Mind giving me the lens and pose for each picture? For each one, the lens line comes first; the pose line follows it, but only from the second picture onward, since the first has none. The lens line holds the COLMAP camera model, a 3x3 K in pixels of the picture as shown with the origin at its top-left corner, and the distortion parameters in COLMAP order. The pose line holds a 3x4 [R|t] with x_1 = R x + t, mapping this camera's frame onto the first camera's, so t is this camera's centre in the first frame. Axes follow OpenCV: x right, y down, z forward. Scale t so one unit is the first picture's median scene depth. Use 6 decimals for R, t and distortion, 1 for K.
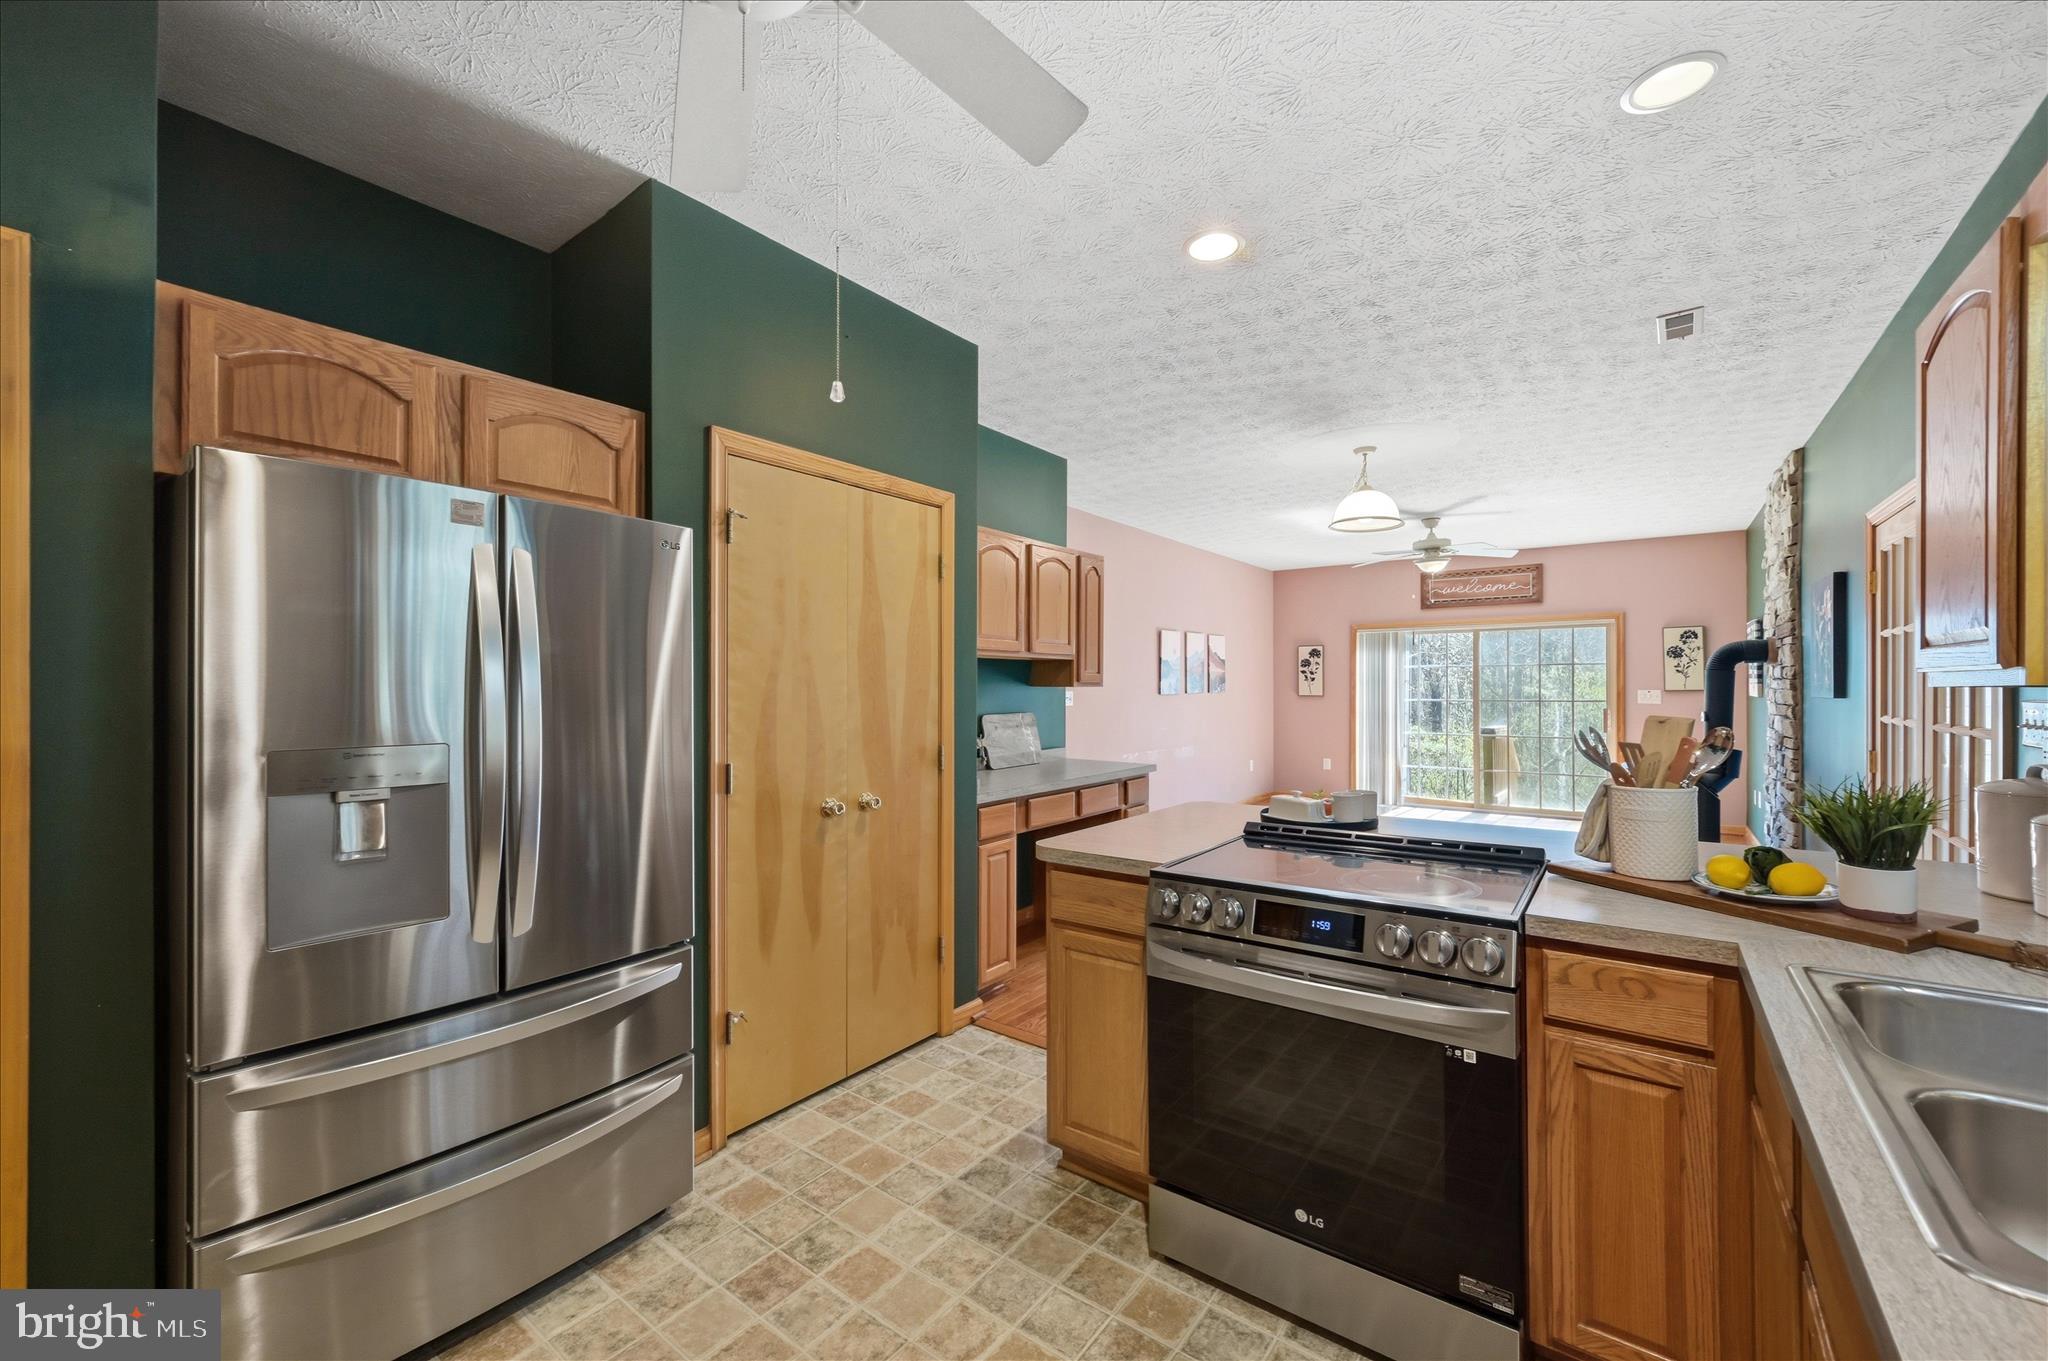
lens RADIAL K [[810.7, 0, 1031.2], [0, 810.7, 682.8], [0, 0, 1]] dist [0.003257, 0.000370]
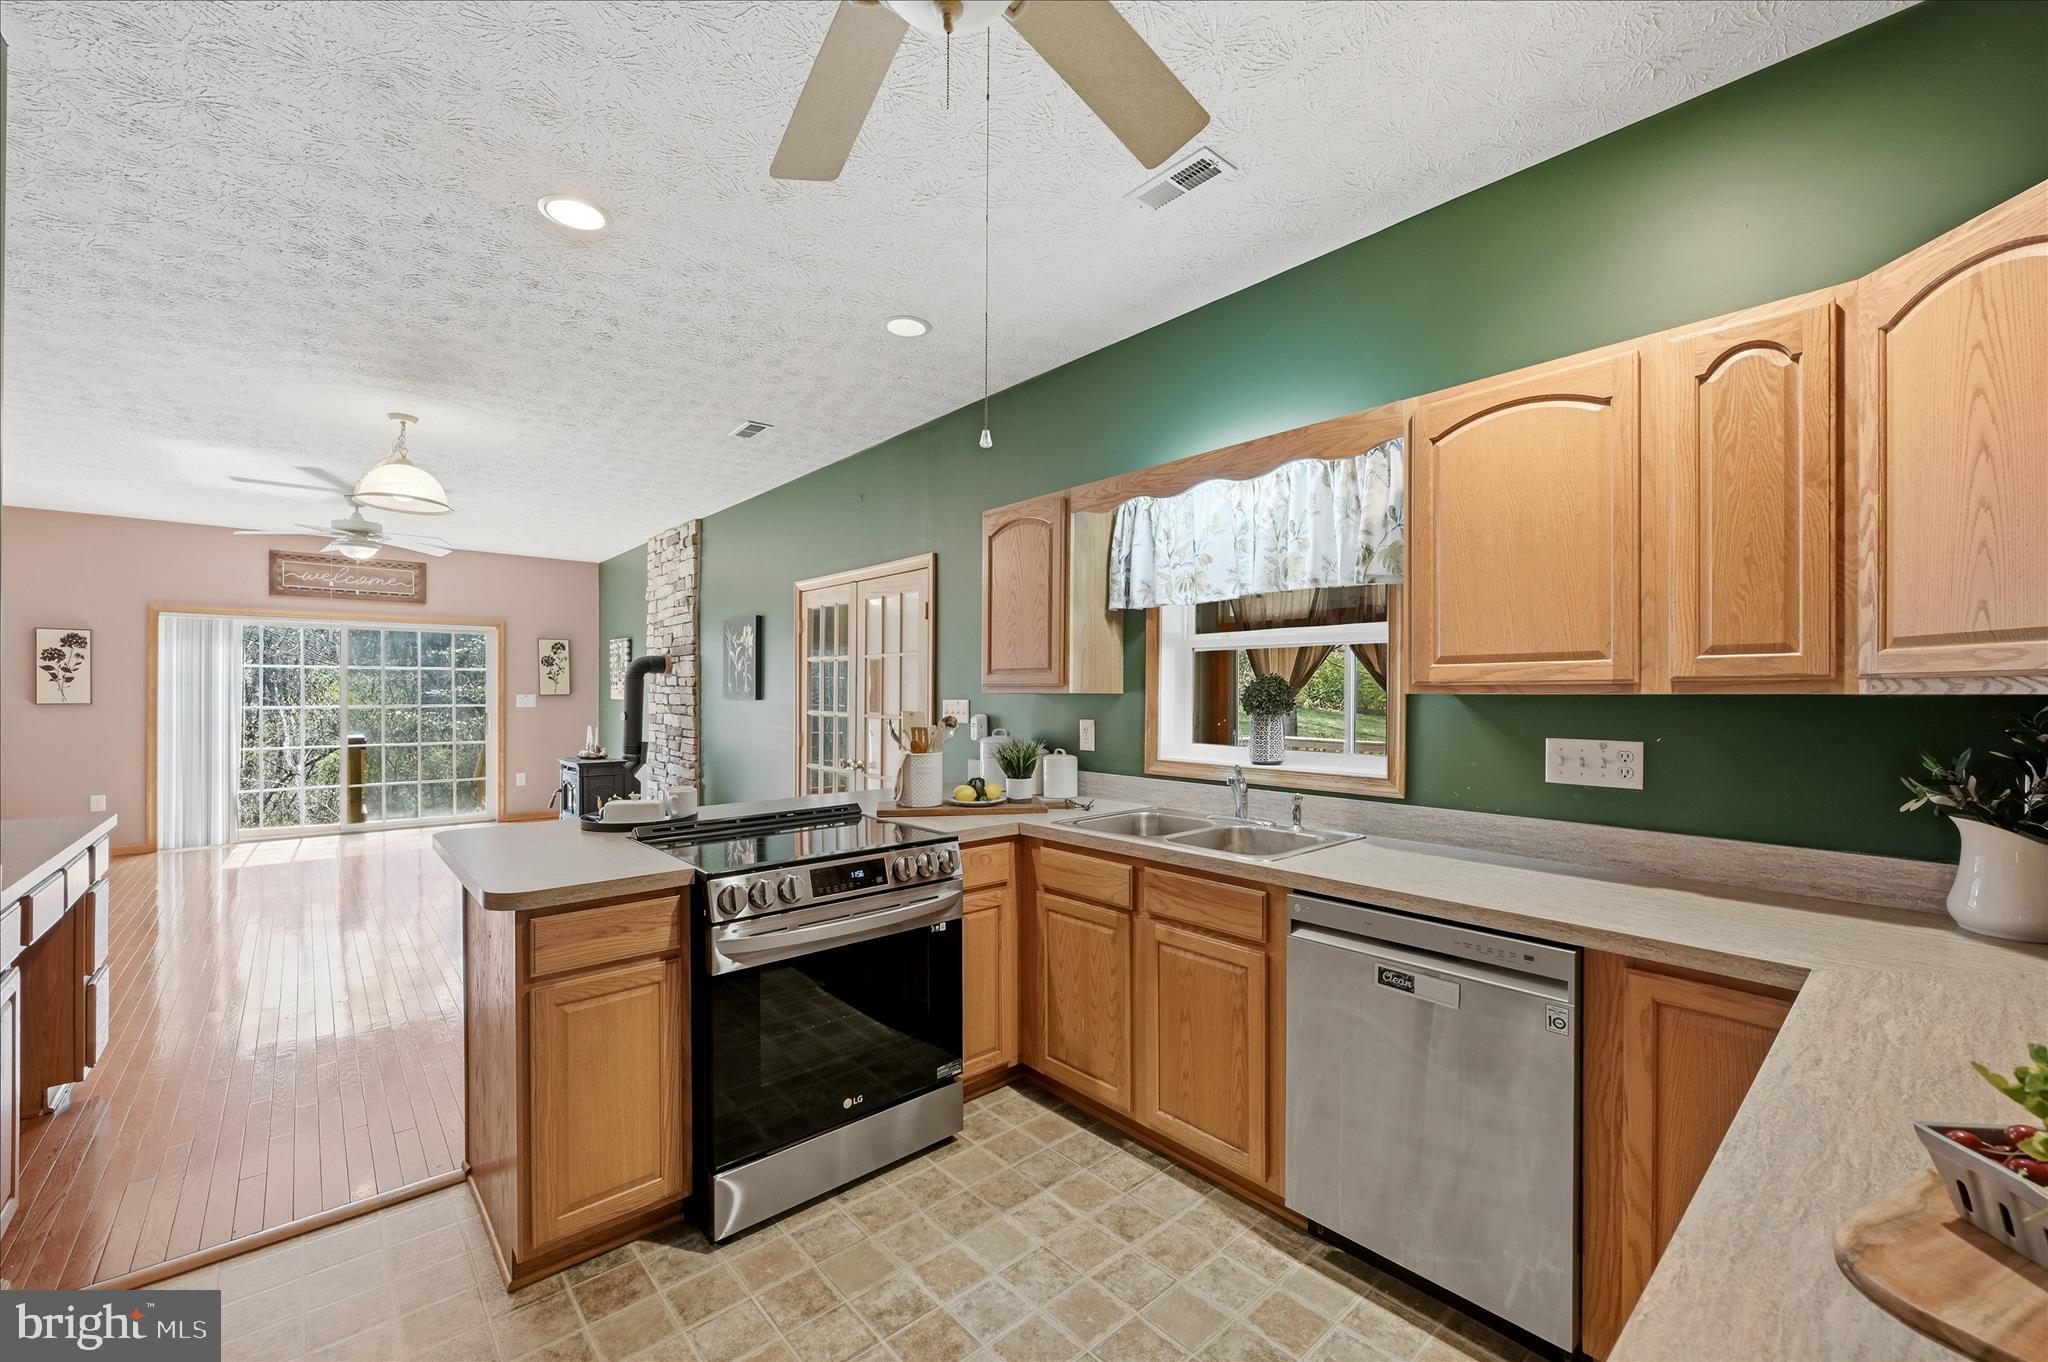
lens RADIAL K [[810.7, 0, 1045.9], [0, 810.7, 690.7], [0, 0, 1]] dist [0.003257, 0.000370]
pose [[0.203561, 0.002902, 0.979058, -0.415742], [-0.007335, 0.999972, -0.001439, 0.000595], [-0.979035, -0.006889, 0.203576, 0.209291]]
